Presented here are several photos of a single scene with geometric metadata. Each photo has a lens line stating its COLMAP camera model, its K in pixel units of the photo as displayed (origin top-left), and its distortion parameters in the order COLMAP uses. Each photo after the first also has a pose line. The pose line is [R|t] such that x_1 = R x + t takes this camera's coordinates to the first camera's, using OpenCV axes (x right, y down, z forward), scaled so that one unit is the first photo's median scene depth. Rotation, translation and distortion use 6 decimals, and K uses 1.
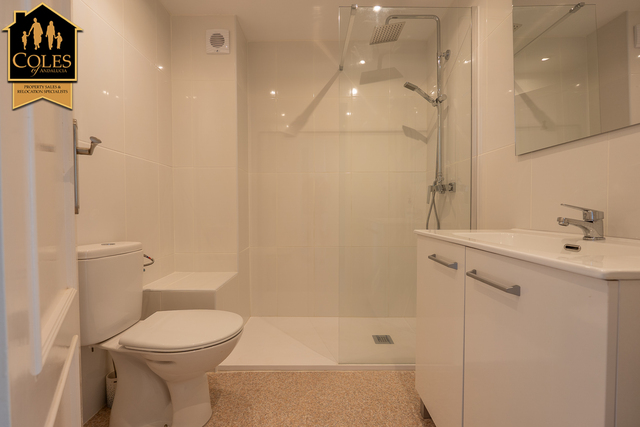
lens RADIAL K [[265.6, 0, 317.5], [0, 265.6, 215.9], [0, 0, 1]] dist [-0.012921, 0.000528]
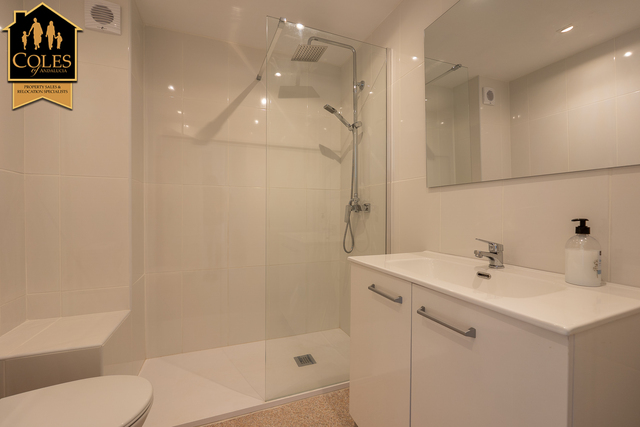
lens RADIAL K [[265.6, 0, 317.5], [0, 265.6, 215.9], [0, 0, 1]] dist [-0.012921, 0.000528]
pose [[0.931199, 0.000048, 0.364510, -0.071530], [0.006514, 0.999838, -0.016772, -0.055767], [-0.364452, 0.017993, 0.931048, 0.063033]]
